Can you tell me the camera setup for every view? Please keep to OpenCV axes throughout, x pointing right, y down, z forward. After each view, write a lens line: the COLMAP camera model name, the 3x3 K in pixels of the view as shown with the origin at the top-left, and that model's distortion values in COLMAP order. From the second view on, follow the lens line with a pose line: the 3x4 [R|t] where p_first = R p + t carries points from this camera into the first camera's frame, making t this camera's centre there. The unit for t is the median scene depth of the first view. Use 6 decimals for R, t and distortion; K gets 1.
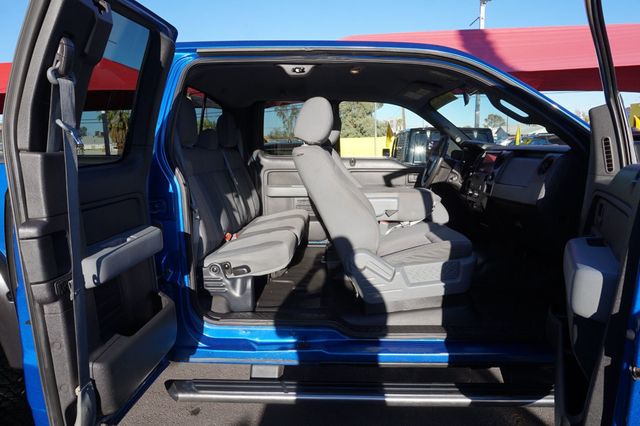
lens RADIAL K [[433.2, 0, 320.1], [0, 433.2, 215.9], [0, 0, 1]] dist [-0.034863, 0.004959]
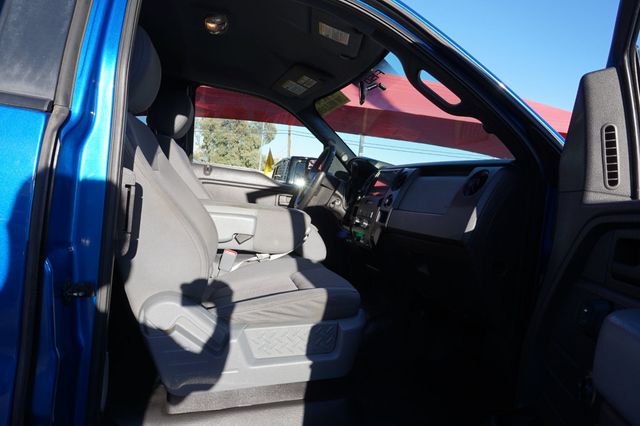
lens RADIAL K [[433.2, 0, 317.5], [0, 433.2, 212.1], [0, 0, 1]] dist [-0.034863, 0.004959]
pose [[0.959115, 0.107497, 0.261806, 0.095009], [-0.083102, 0.991249, -0.102565, 0.011394], [-0.270541, 0.076615, 0.959655, 0.330897]]
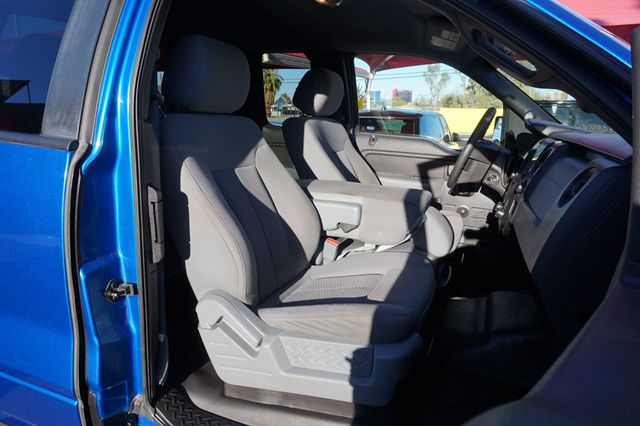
lens RADIAL K [[433.2, 0, 322.7], [0, 433.2, 216.5], [0, 0, 1]] dist [-0.034863, 0.004959]
pose [[0.943267, 0.118954, -0.309996, 0.323381], [-0.094972, 0.991275, 0.091397, -0.077858], [0.318163, -0.056771, 0.946335, 0.388883]]
